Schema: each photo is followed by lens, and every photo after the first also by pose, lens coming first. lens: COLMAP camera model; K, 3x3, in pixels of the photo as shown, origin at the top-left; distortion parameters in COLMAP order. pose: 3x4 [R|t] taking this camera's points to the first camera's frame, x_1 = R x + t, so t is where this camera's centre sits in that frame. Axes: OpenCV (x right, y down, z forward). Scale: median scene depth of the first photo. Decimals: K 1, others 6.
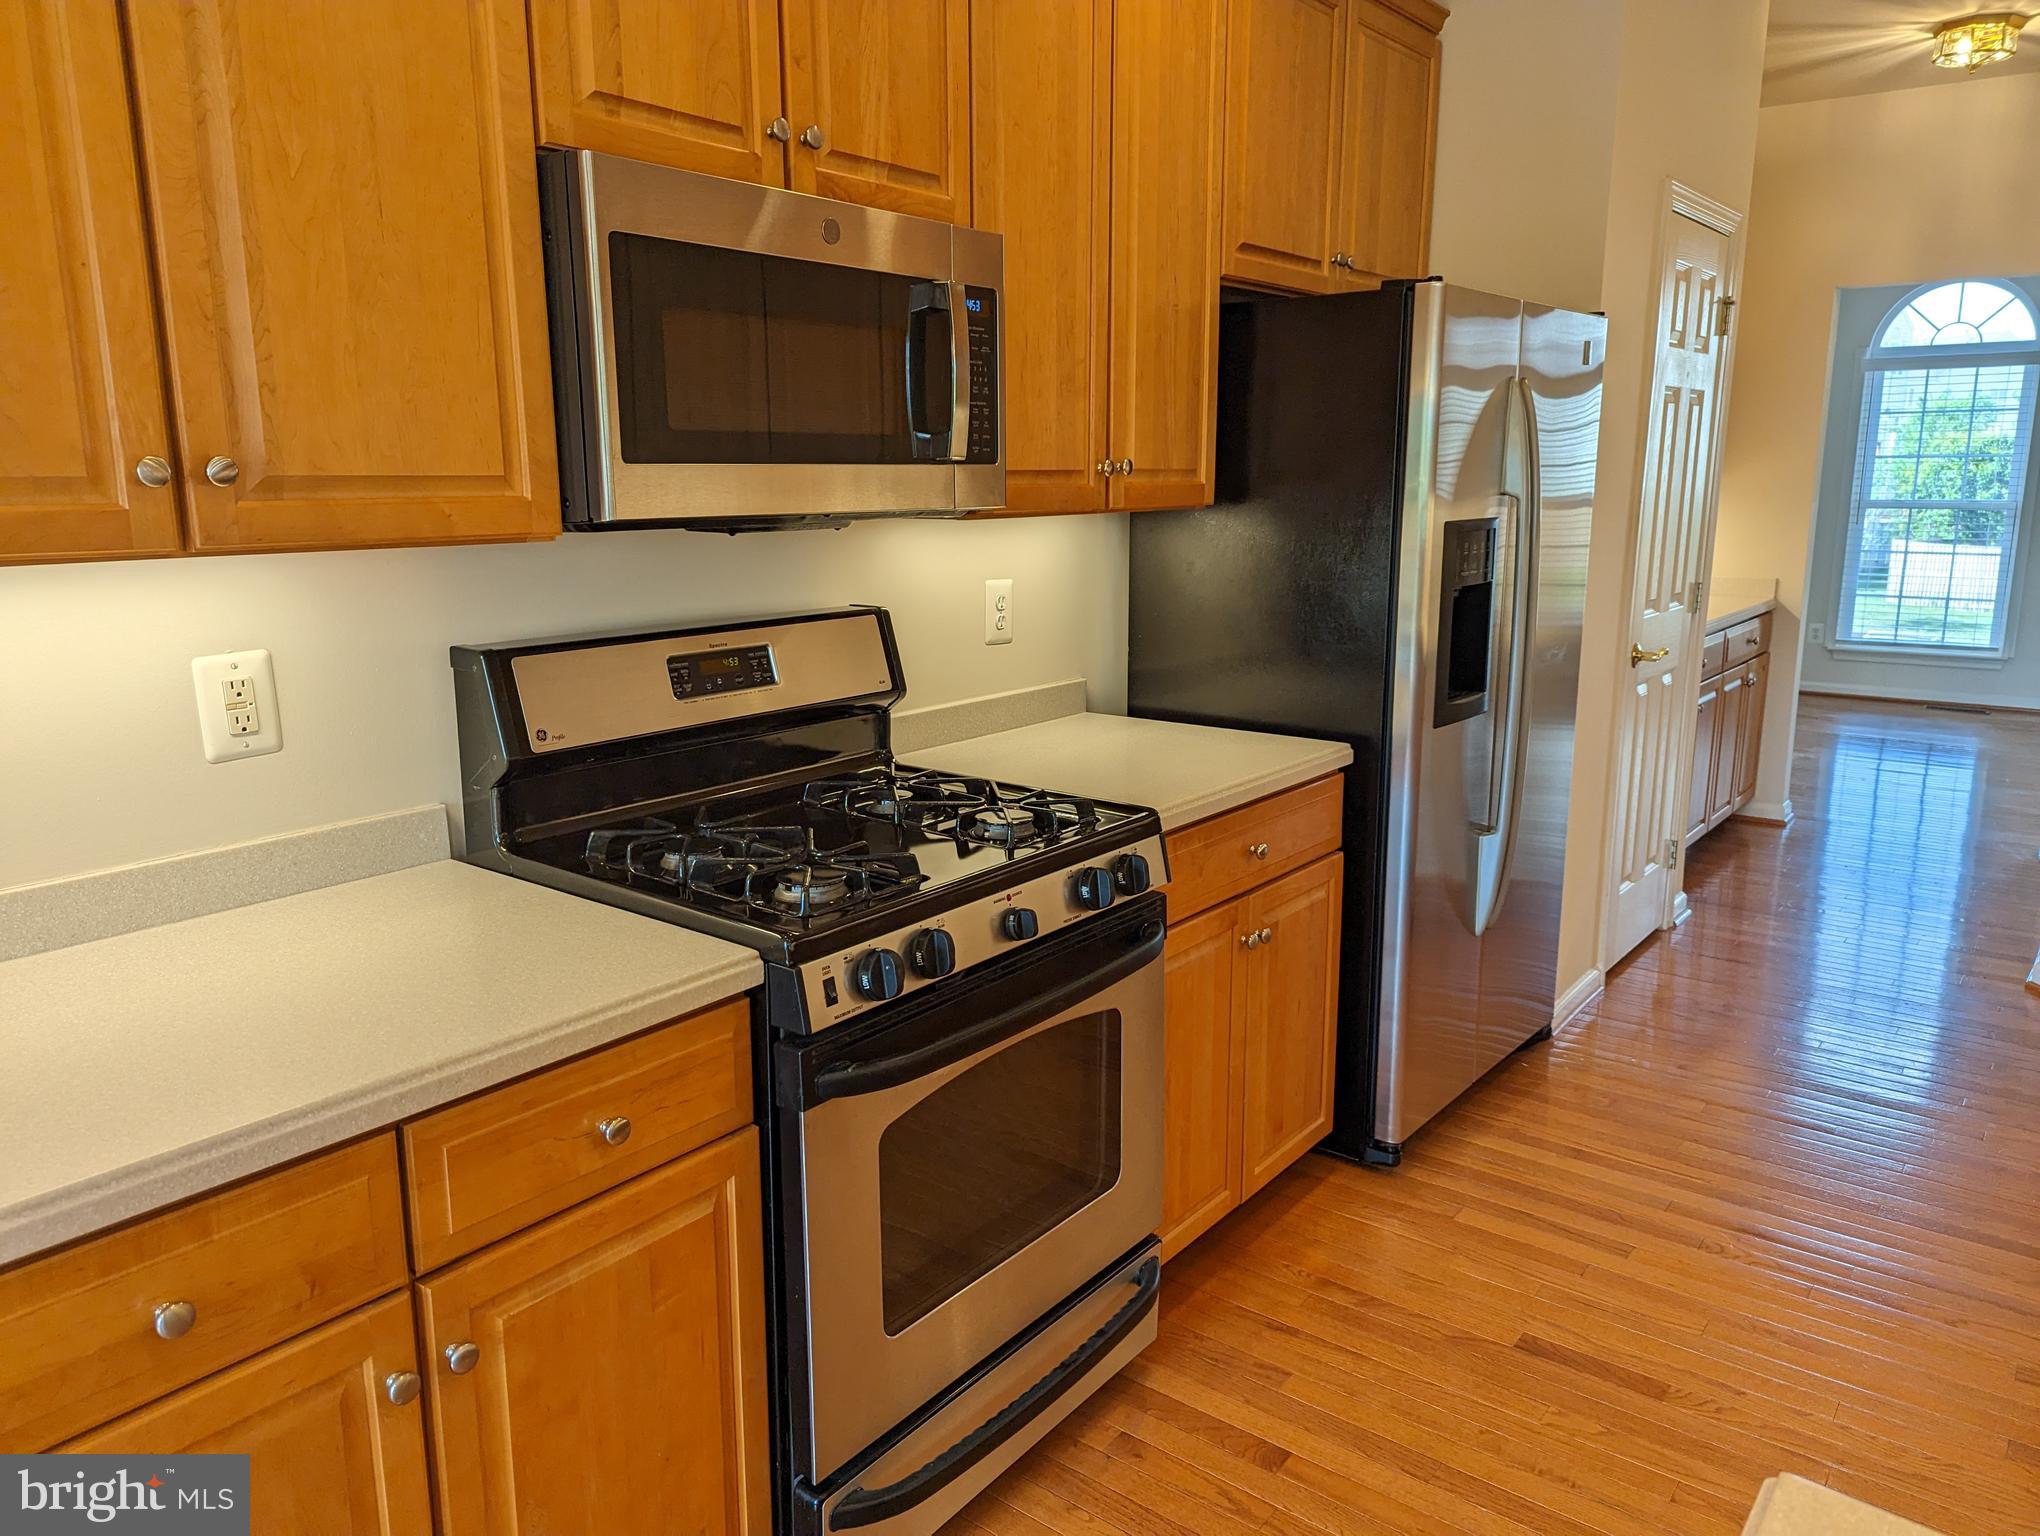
lens RADIAL K [[1445.4, 0, 1013.9], [0, 1445.4, 762.2], [0, 0, 1]] dist [0.049364, -0.045297]
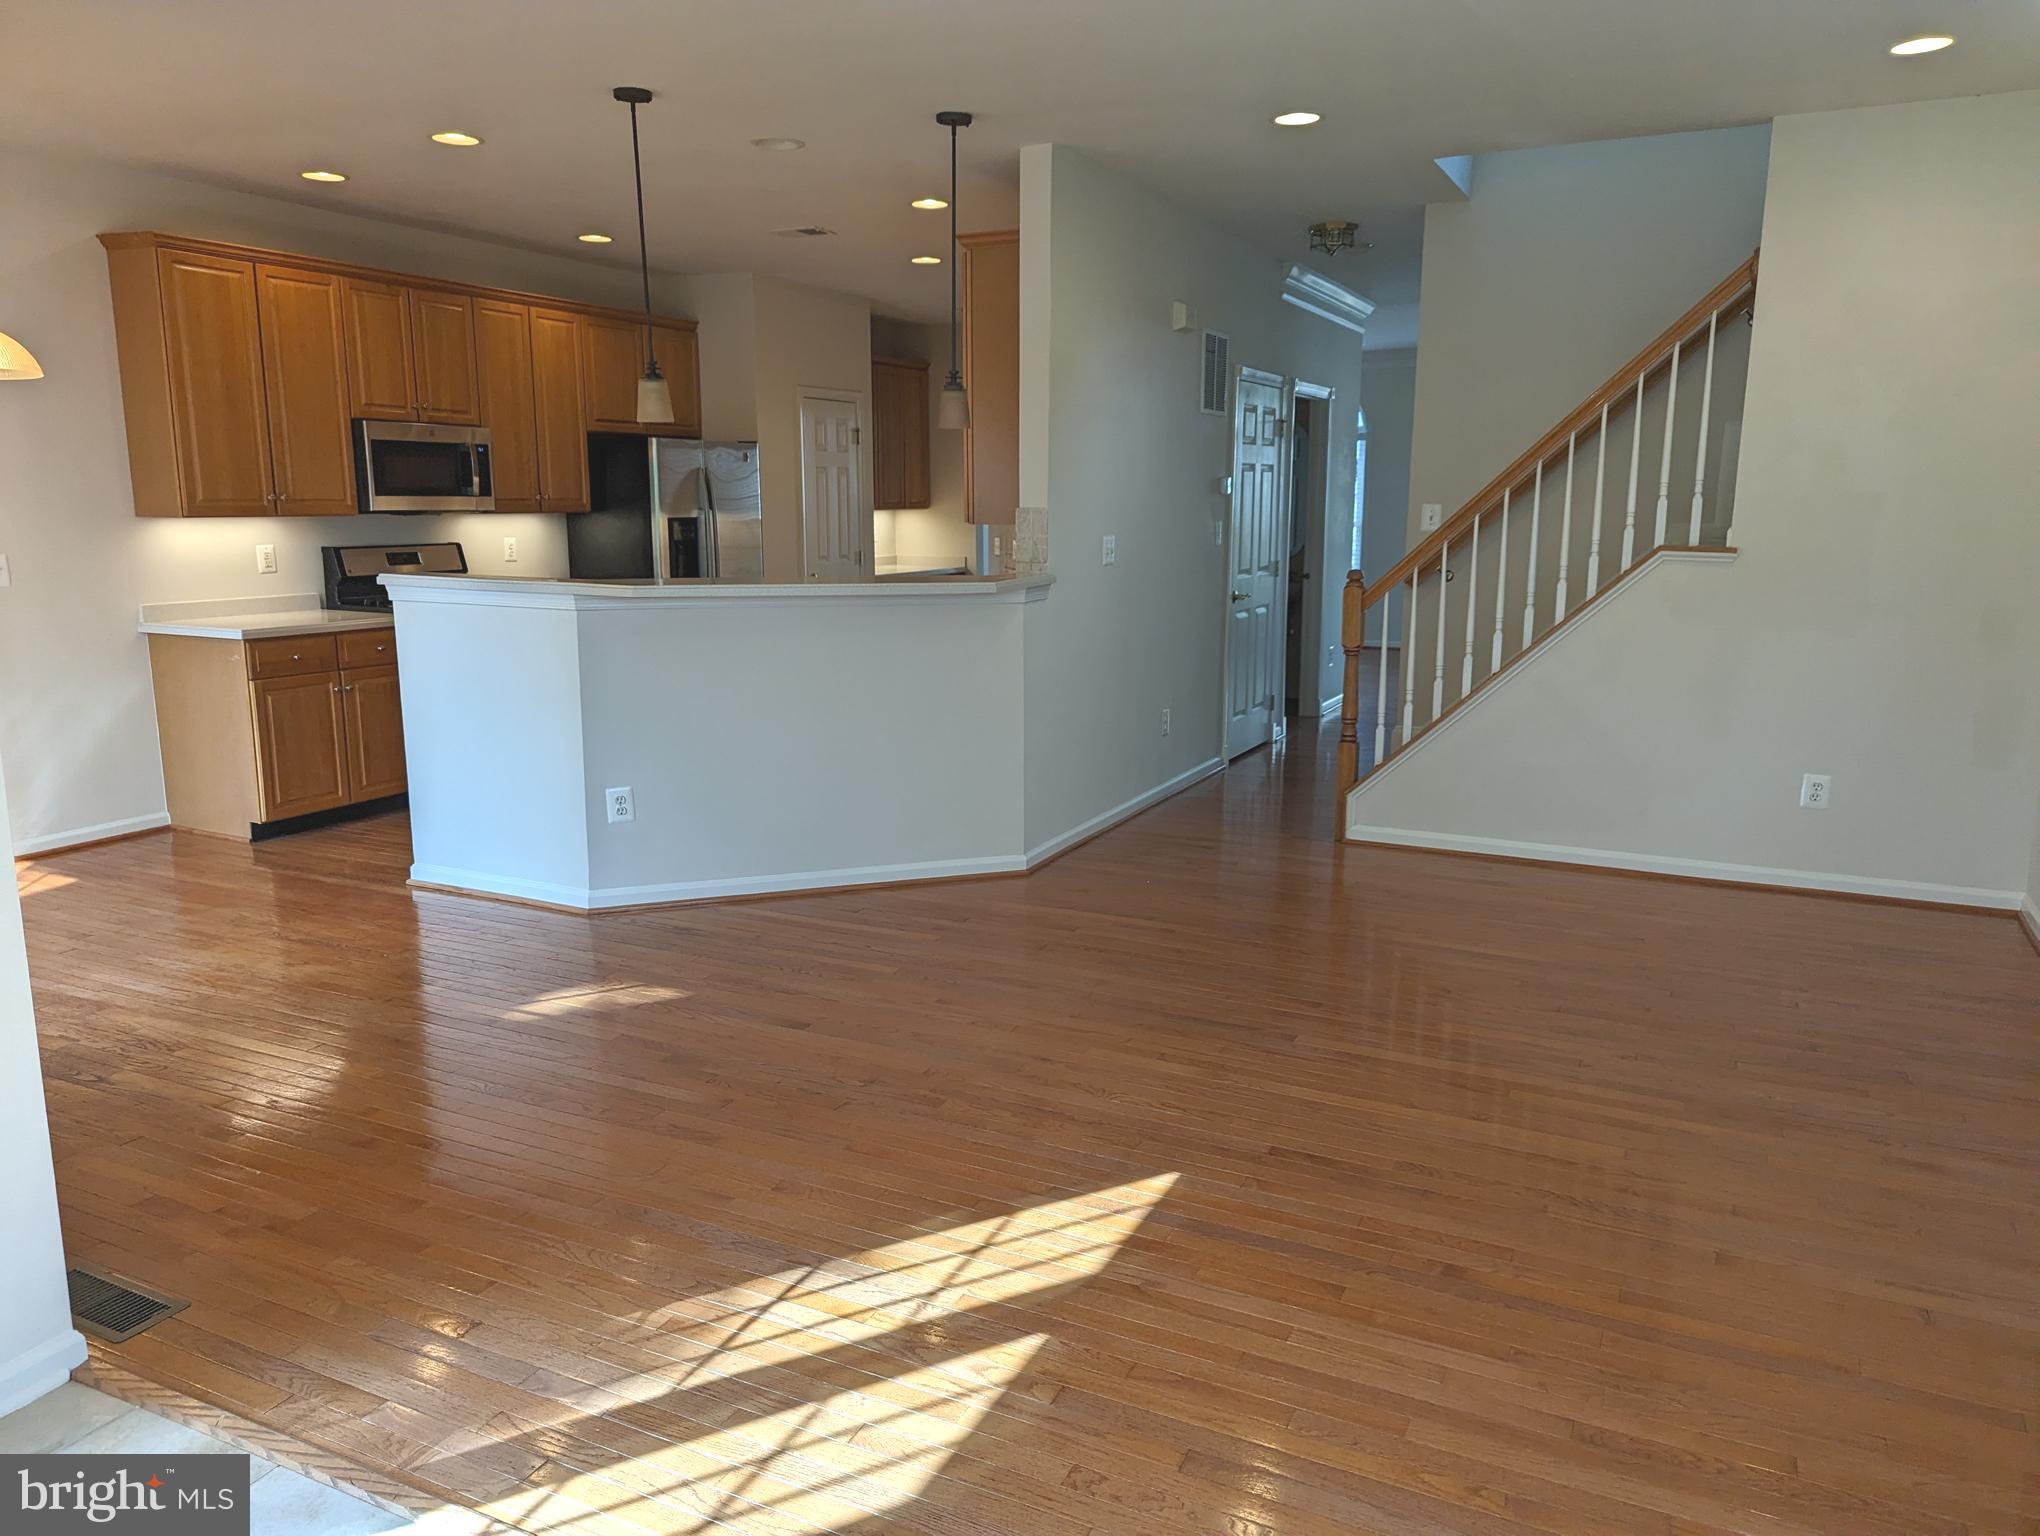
lens RADIAL K [[1445.4, 0, 1018.7], [0, 1445.4, 760.0], [0, 0, 1]] dist [0.049364, -0.045297]
pose [[0.977560, -0.030665, 0.208415, 0.529215], [0.034268, 0.999319, -0.013700, 0.557790], [-0.207853, 0.020535, 0.977945, -2.877886]]
